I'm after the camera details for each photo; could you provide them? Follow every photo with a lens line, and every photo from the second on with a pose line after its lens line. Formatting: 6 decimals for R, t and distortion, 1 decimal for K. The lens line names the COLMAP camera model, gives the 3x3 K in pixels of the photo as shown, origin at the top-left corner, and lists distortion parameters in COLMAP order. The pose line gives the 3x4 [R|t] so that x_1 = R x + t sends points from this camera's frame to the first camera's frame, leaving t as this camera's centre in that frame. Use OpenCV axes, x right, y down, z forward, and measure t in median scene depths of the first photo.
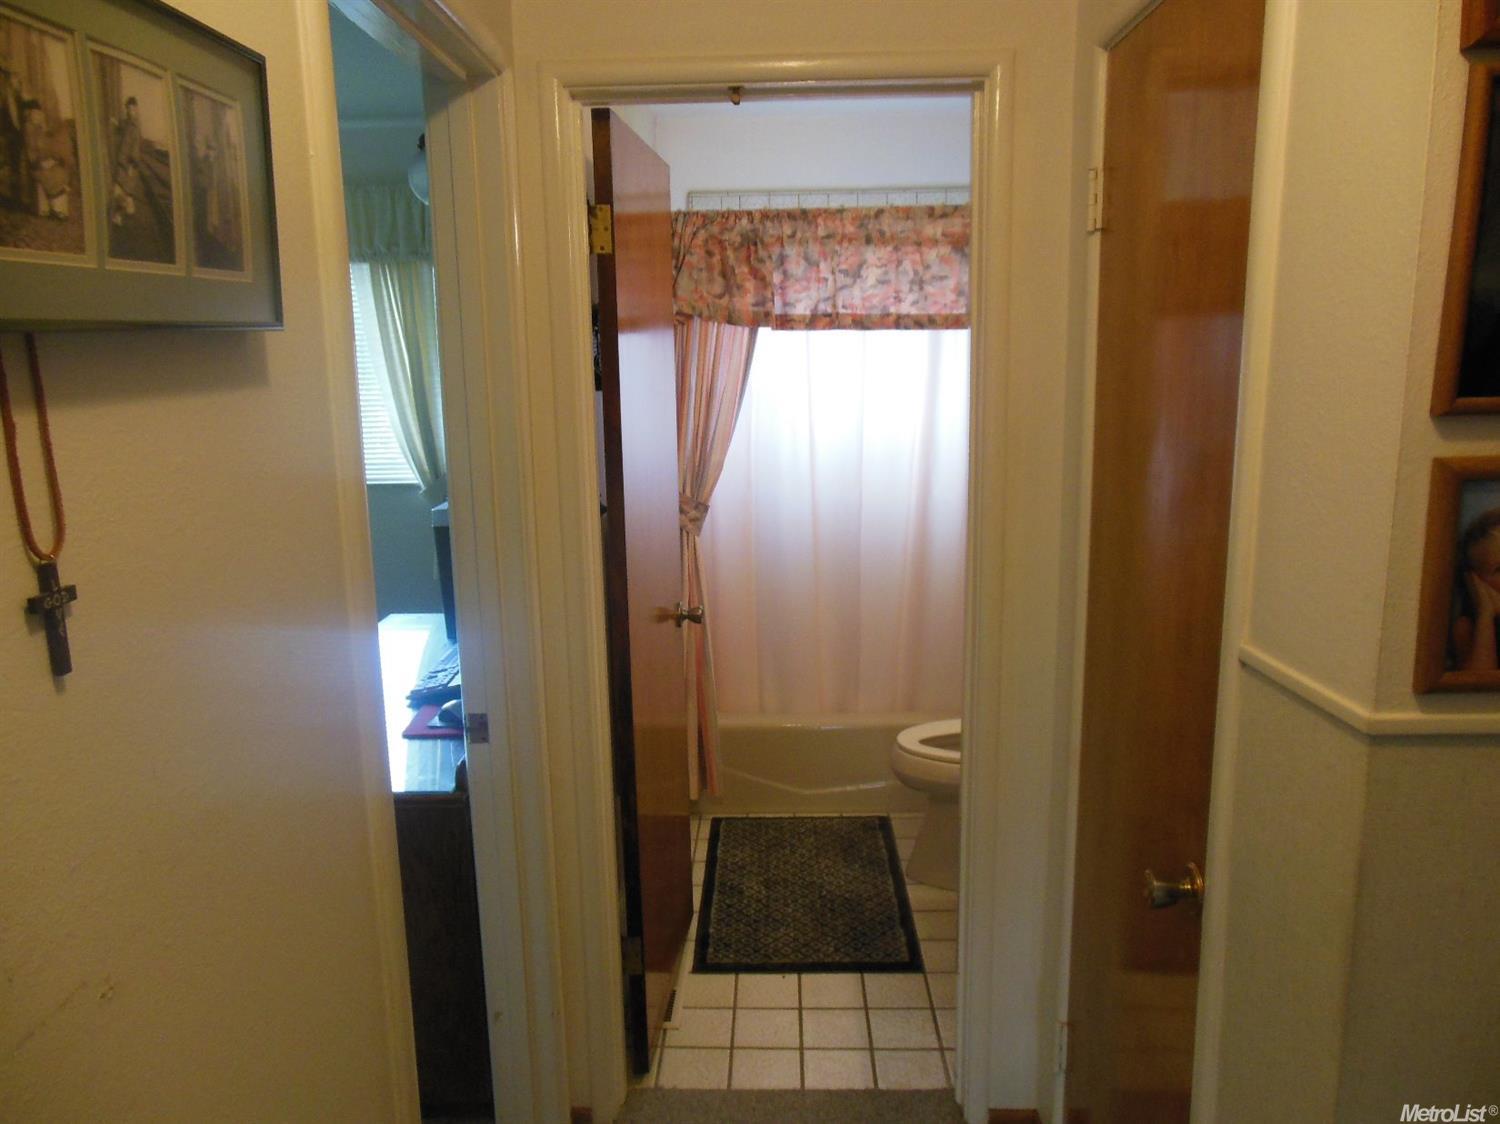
lens RADIAL K [[1135.0, 0, 749.0], [0, 1135.0, 561.6], [0, 0, 1]] dist [-0.064433, 0.085567]
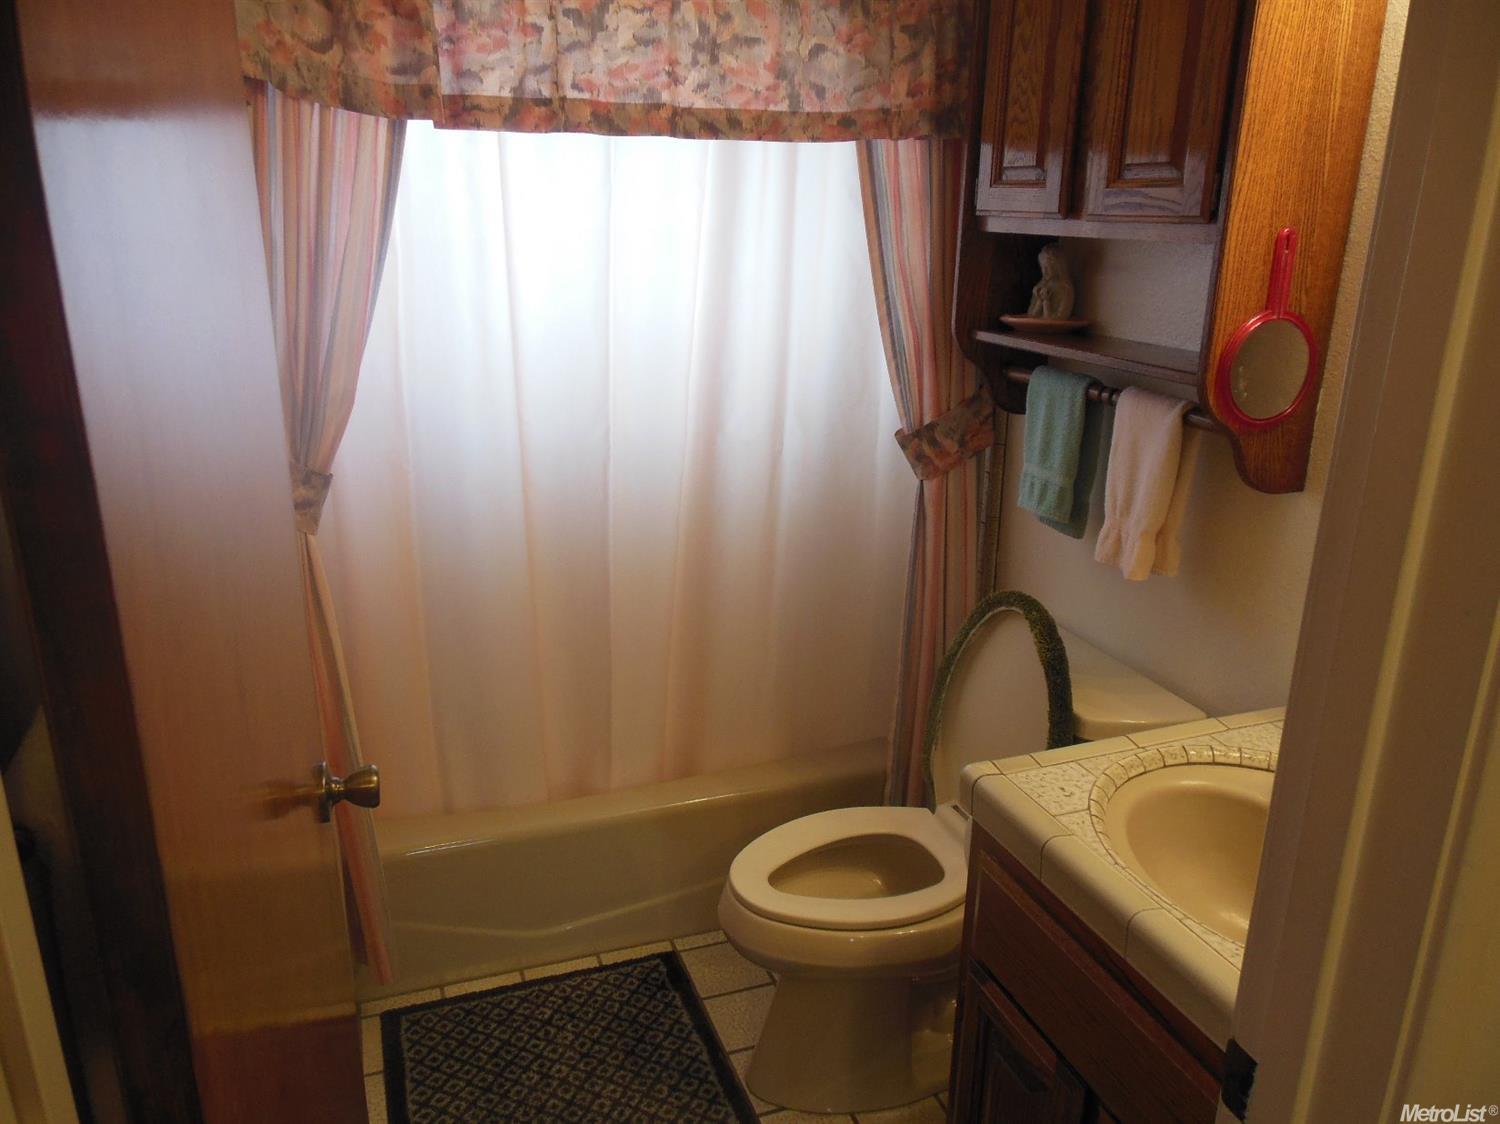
lens RADIAL K [[1135.0, 0, 756.8], [0, 1135.0, 572.6], [0, 0, 1]] dist [-0.064433, 0.085567]
pose [[0.928868, -0.088231, 0.359750, -0.045158], [0.048187, 0.991746, 0.118815, -0.059537], [-0.367264, -0.093029, 0.925453, 0.466484]]
